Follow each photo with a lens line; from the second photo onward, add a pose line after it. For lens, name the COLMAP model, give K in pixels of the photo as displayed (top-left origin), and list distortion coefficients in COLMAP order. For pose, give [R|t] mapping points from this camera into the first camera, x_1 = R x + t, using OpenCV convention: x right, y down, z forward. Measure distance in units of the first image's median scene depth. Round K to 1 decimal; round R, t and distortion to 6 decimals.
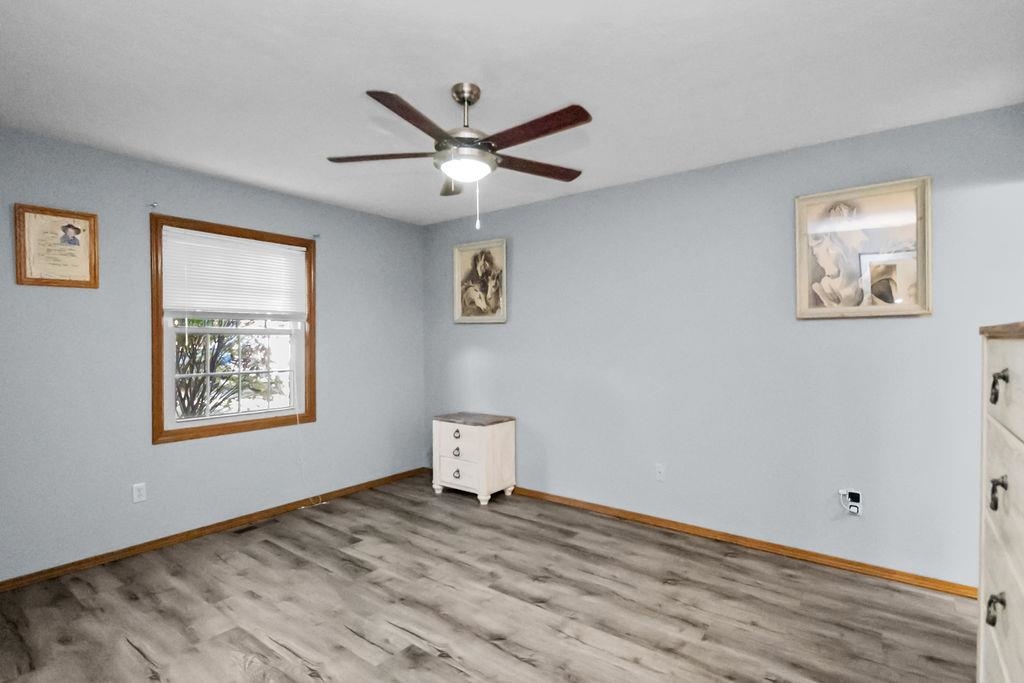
lens RADIAL K [[485.7, 0, 508.5], [0, 485.7, 341.2], [0, 0, 1]] dist [0.006765, 0.001810]
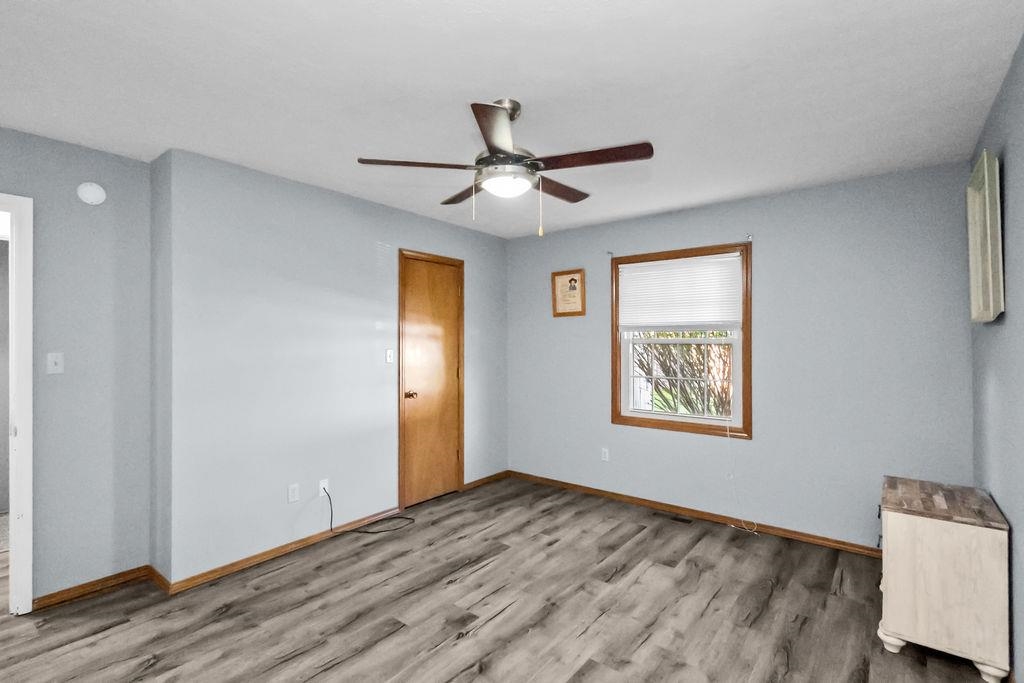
lens RADIAL K [[460.2, 0, 506.9], [0, 460.2, 339.6], [0, 0, 1]] dist [0.013368, -0.004390]
pose [[0.022377, -0.003464, -0.999744, 0.639789], [-0.002246, 0.999991, -0.003515, -0.025075], [0.999747, 0.002324, 0.022369, 0.733606]]
